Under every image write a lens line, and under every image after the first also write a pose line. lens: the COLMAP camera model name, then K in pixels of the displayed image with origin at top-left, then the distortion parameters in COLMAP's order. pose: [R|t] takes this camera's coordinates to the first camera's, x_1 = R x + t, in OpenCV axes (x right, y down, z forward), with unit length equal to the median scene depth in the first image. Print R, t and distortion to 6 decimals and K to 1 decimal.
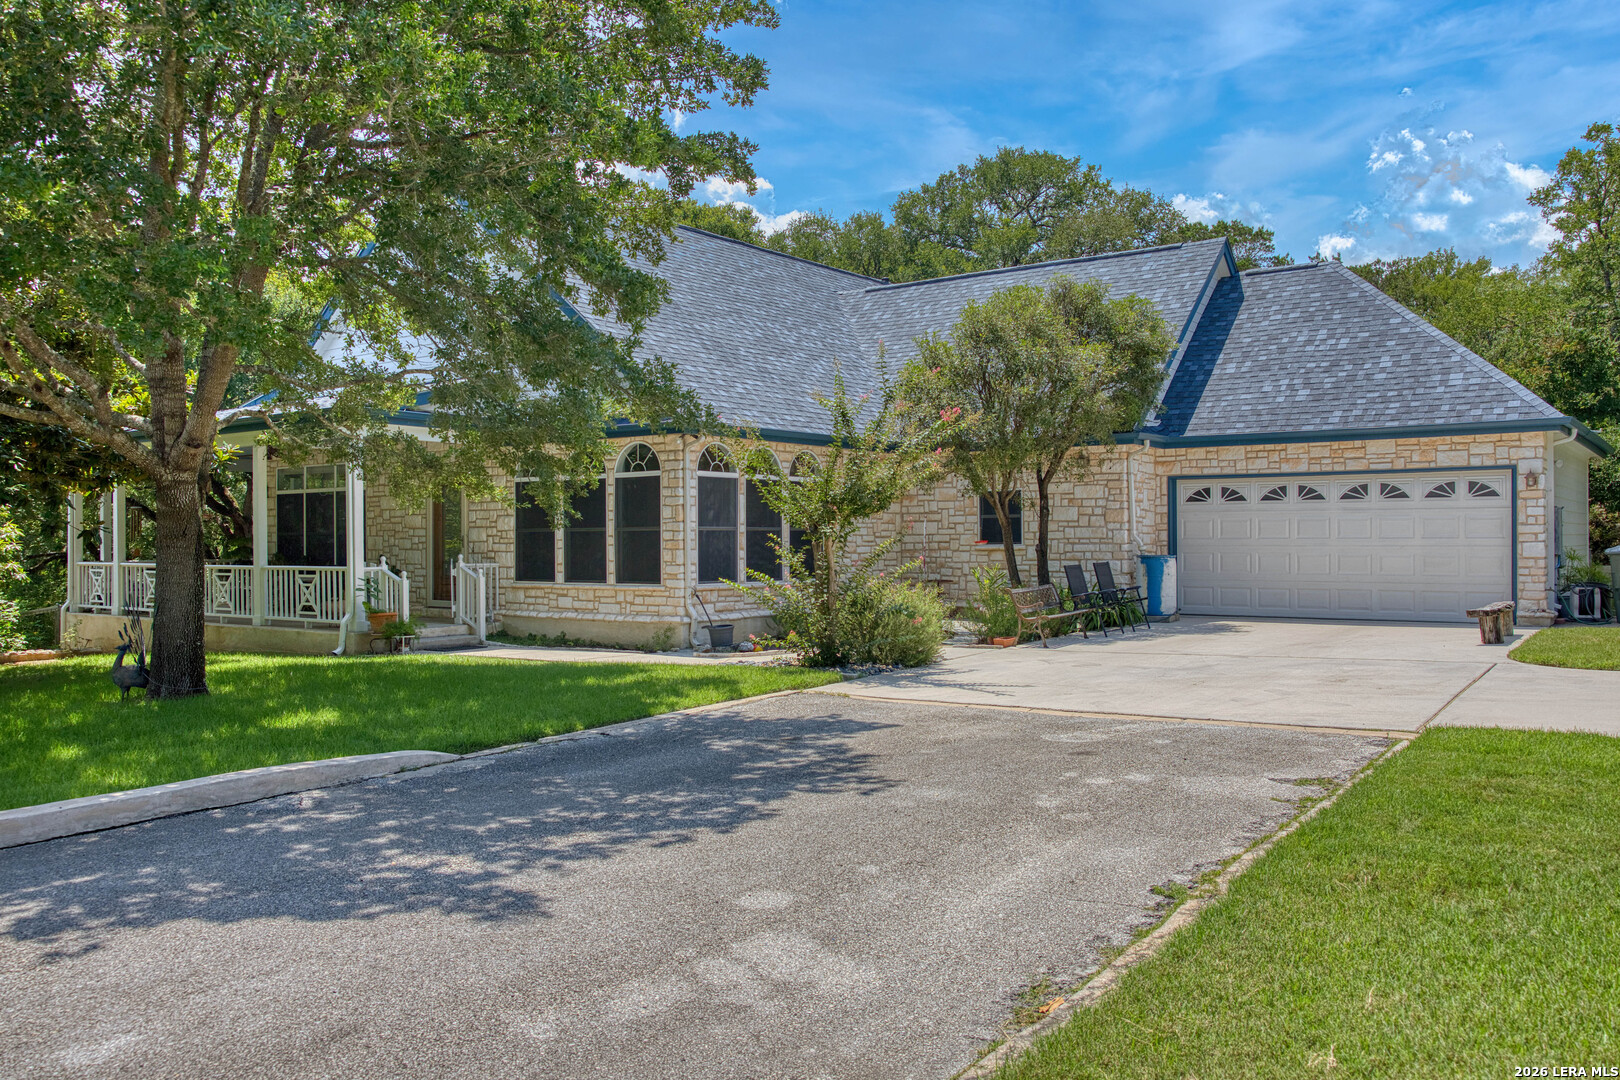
lens RADIAL K [[1328.5, 0, 804.9], [0, 1328.5, 547.8], [0, 0, 1]] dist [-0.074834, 0.061633]
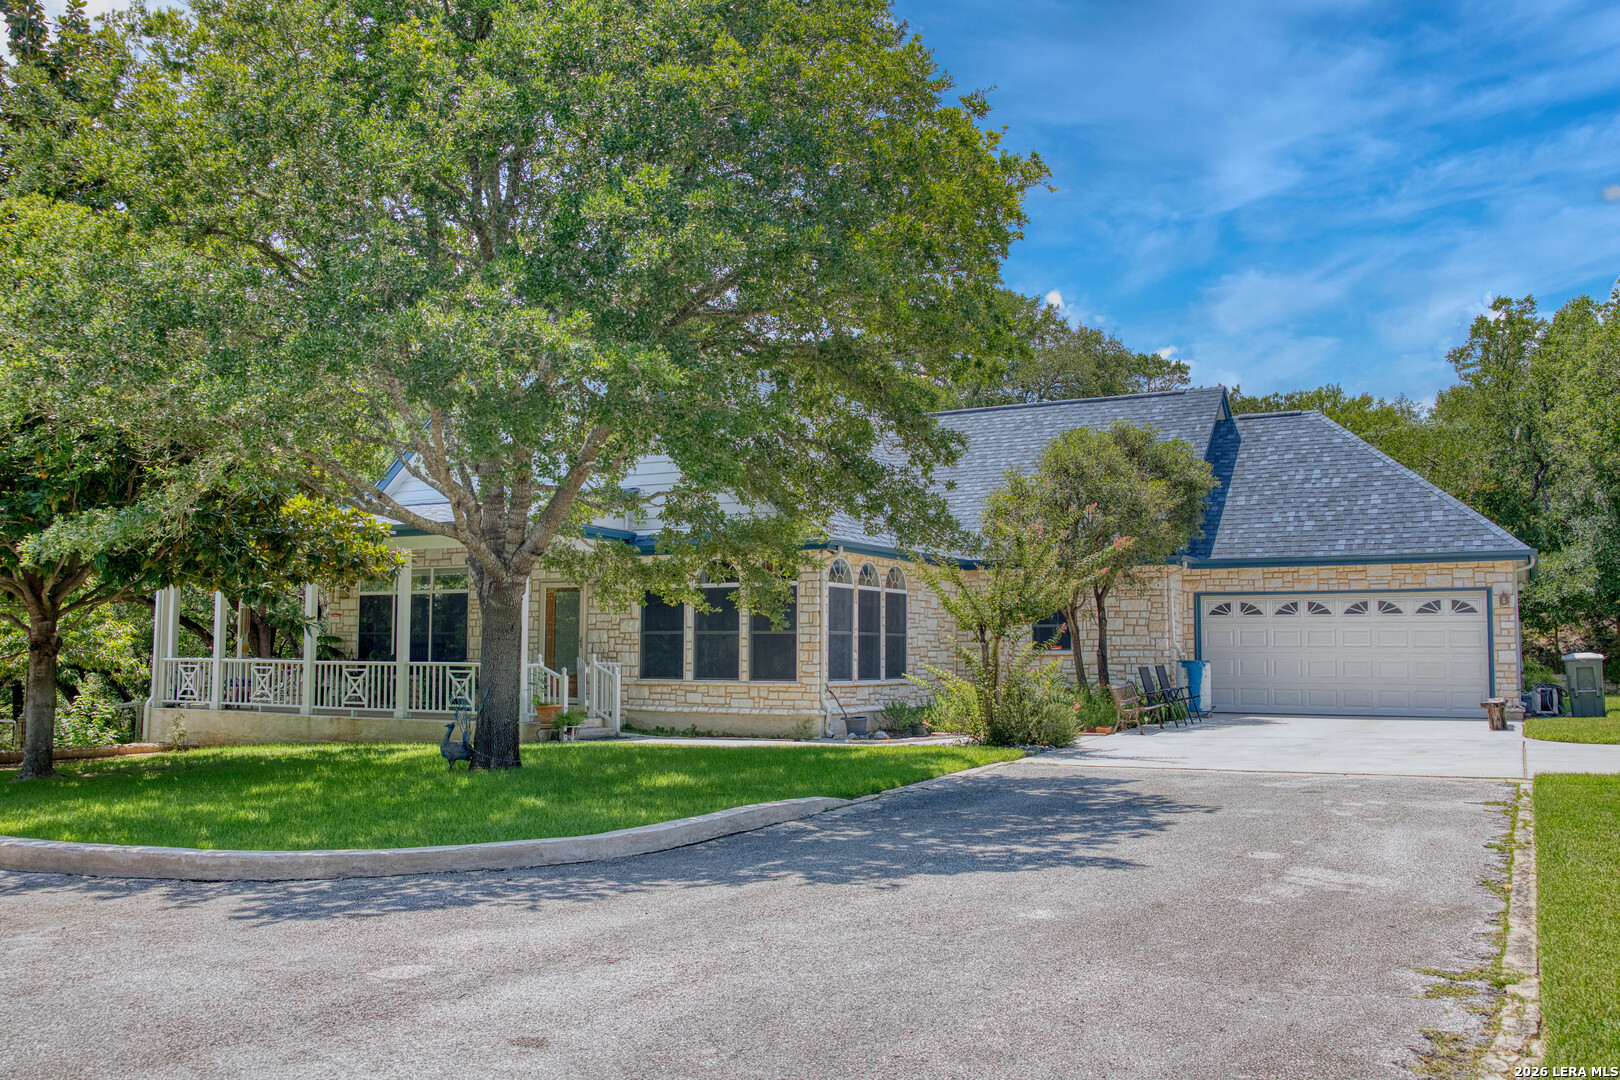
lens RADIAL K [[1428.3, 0, 810.4], [0, 1428.3, 542.8], [0, 0, 1]] dist [-0.047605, 0.005272]
pose [[0.988721, 0.021721, 0.148185, -0.264310], [-0.009116, 0.996320, -0.085221, 0.012862], [-0.149491, 0.082909, 0.985281, -0.198506]]
